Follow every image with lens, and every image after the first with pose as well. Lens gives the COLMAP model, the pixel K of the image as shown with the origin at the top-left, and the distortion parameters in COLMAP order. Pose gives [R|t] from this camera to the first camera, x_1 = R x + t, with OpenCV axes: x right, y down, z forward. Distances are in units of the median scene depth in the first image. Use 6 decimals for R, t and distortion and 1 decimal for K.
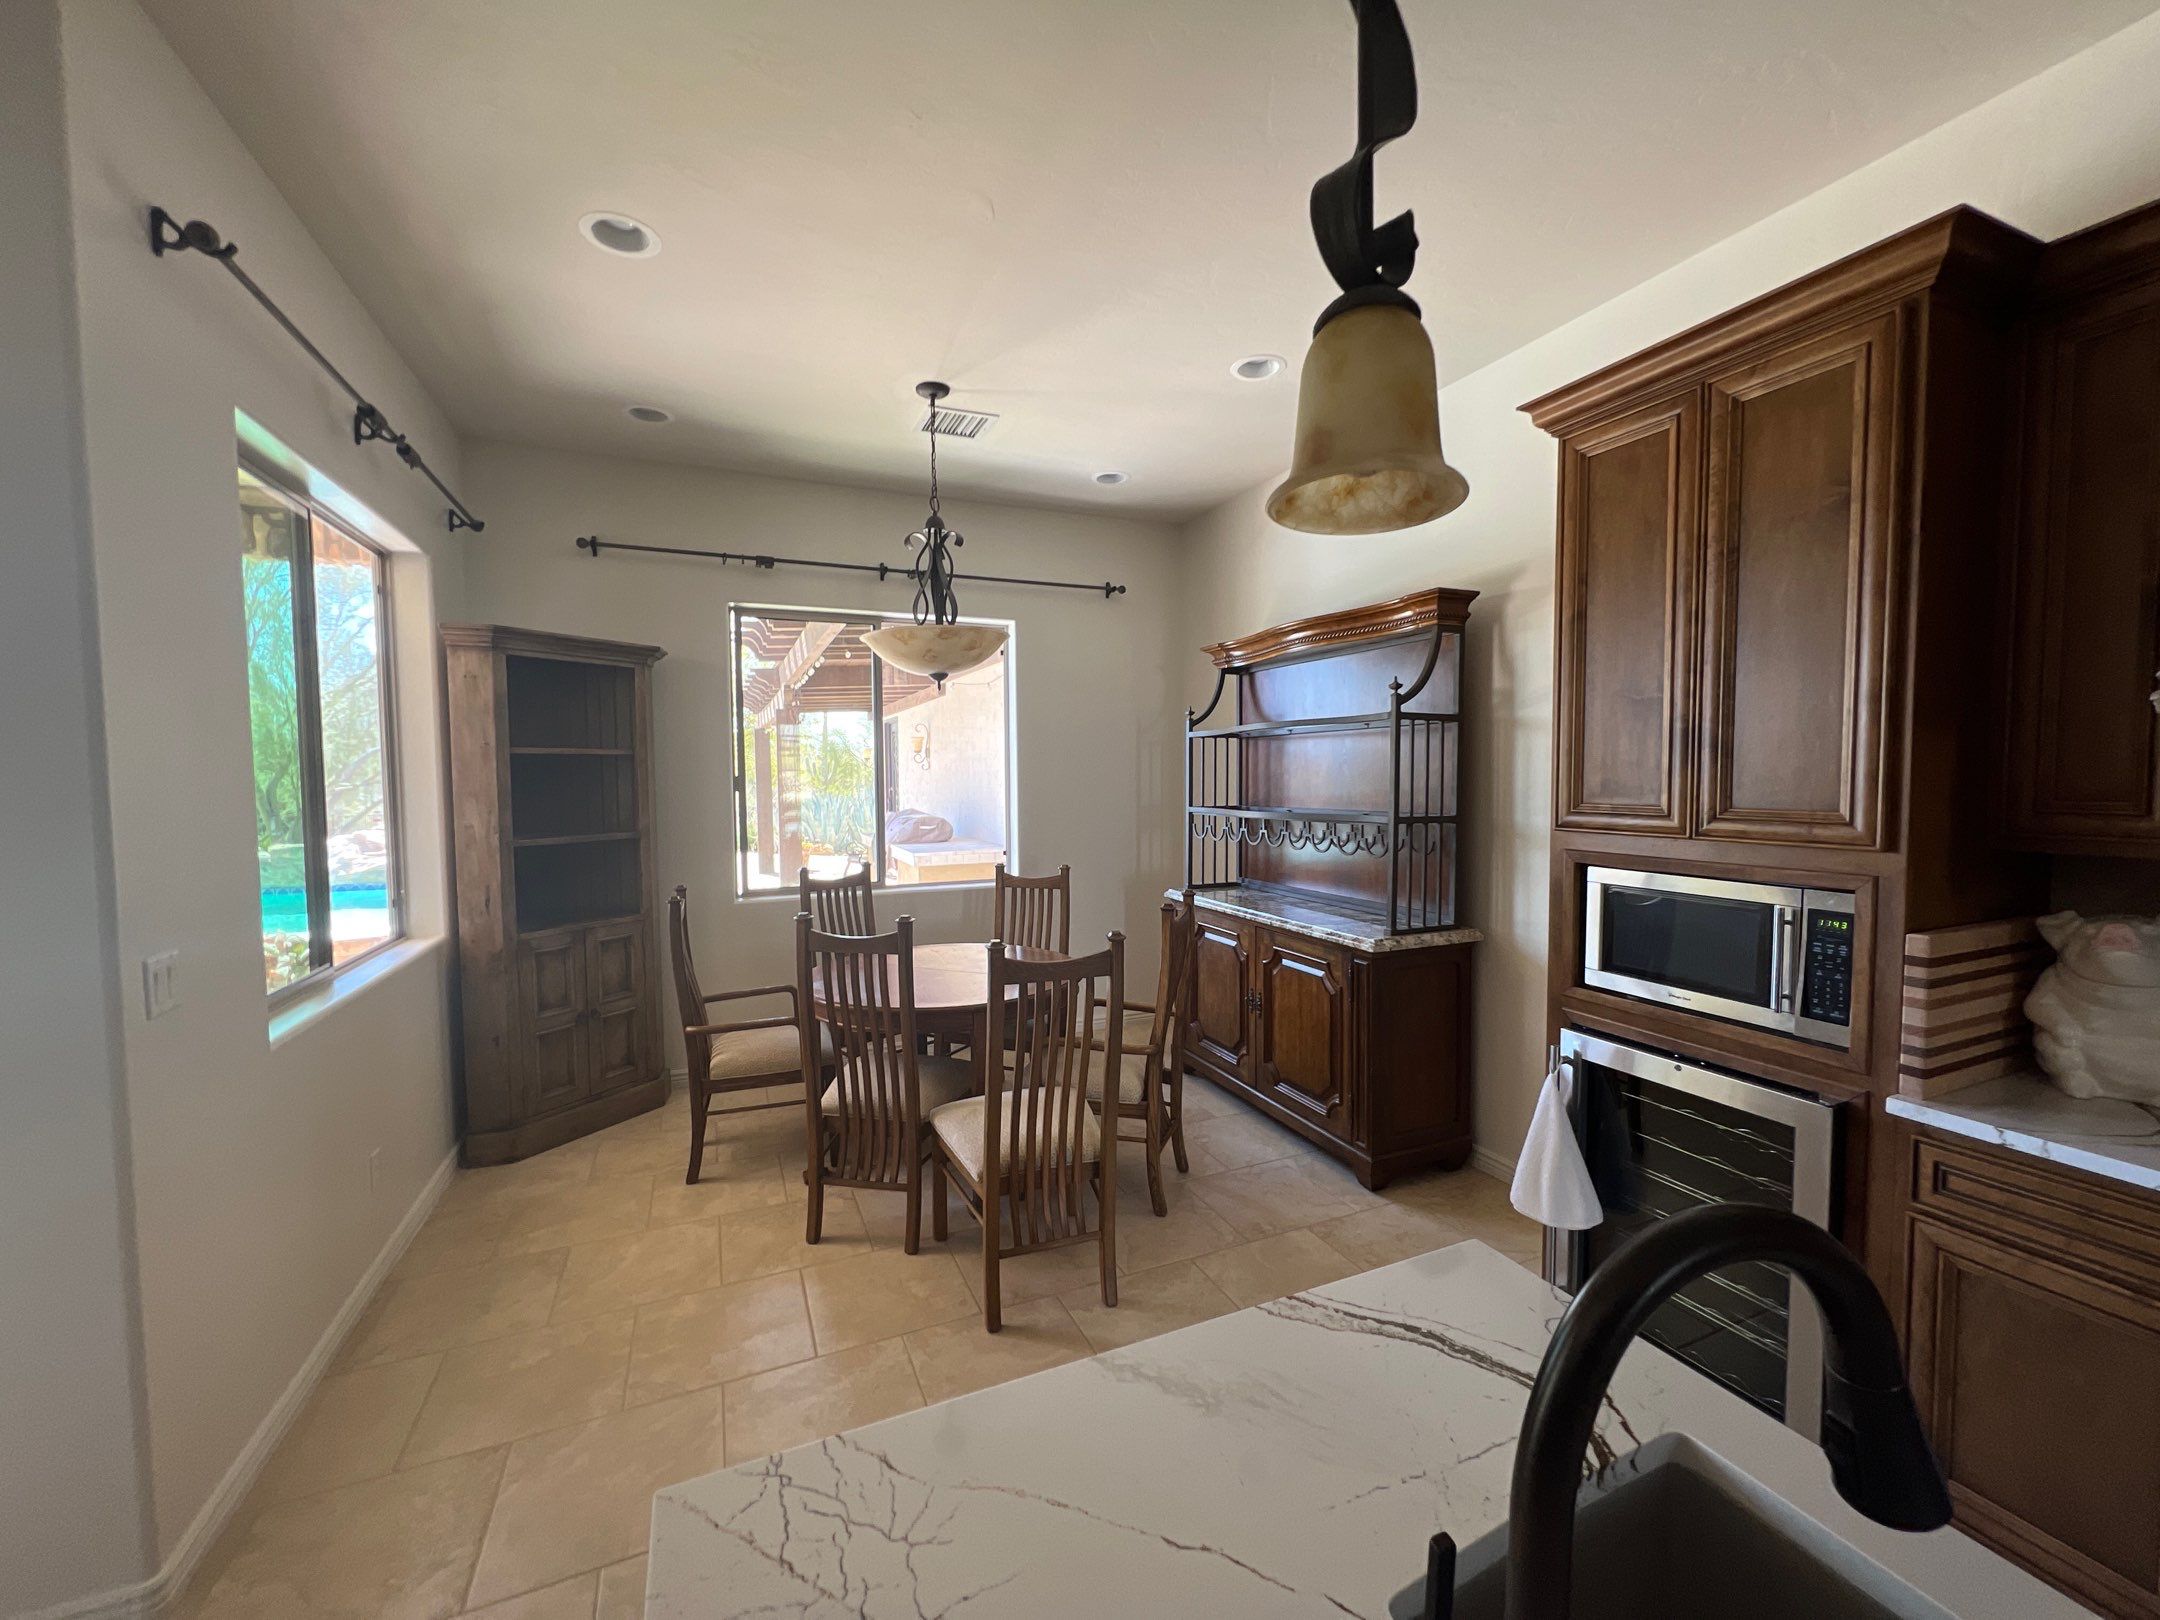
lens RADIAL K [[850.6, 0, 1088.7], [0, 850.6, 819.2], [0, 0, 1]] dist [-0.001609, -0.000212]
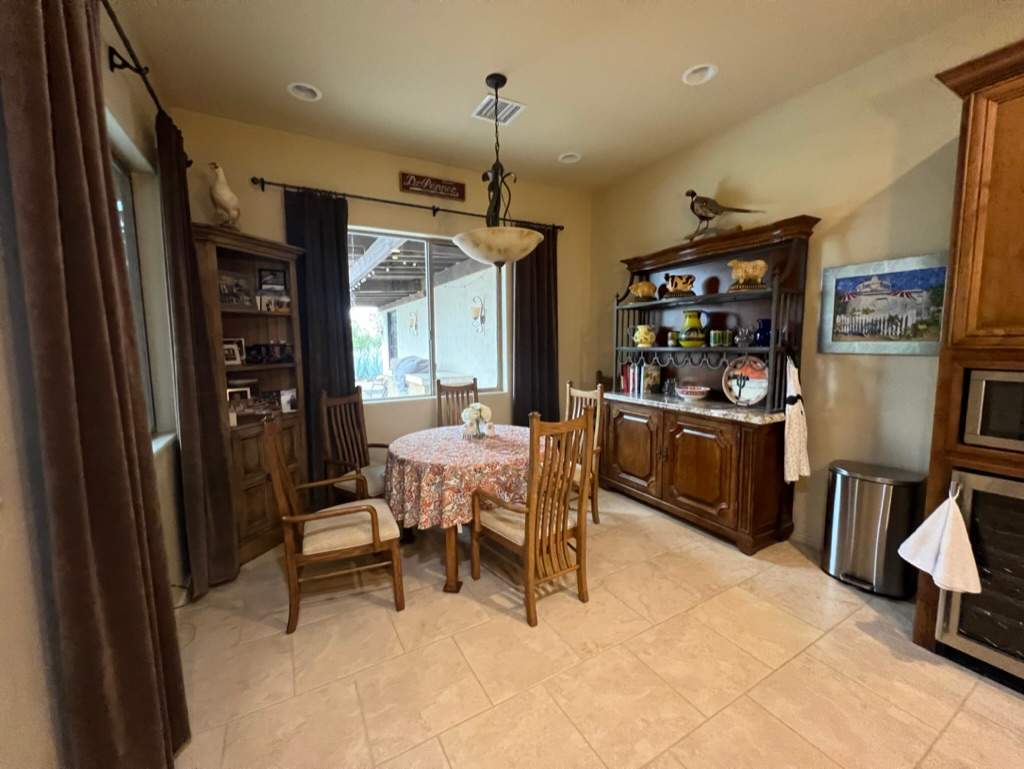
lens RADIAL K [[403.2, 0, 516.1], [0, 403.2, 388.9], [0, 0, 1]] dist [-0.001609, -0.000212]
pose [[0.994329, -0.009582, 0.105913, -0.210832], [0.002811, 0.997952, 0.063903, 0.022230], [-0.106308, -0.063243, 0.992320, 0.187869]]
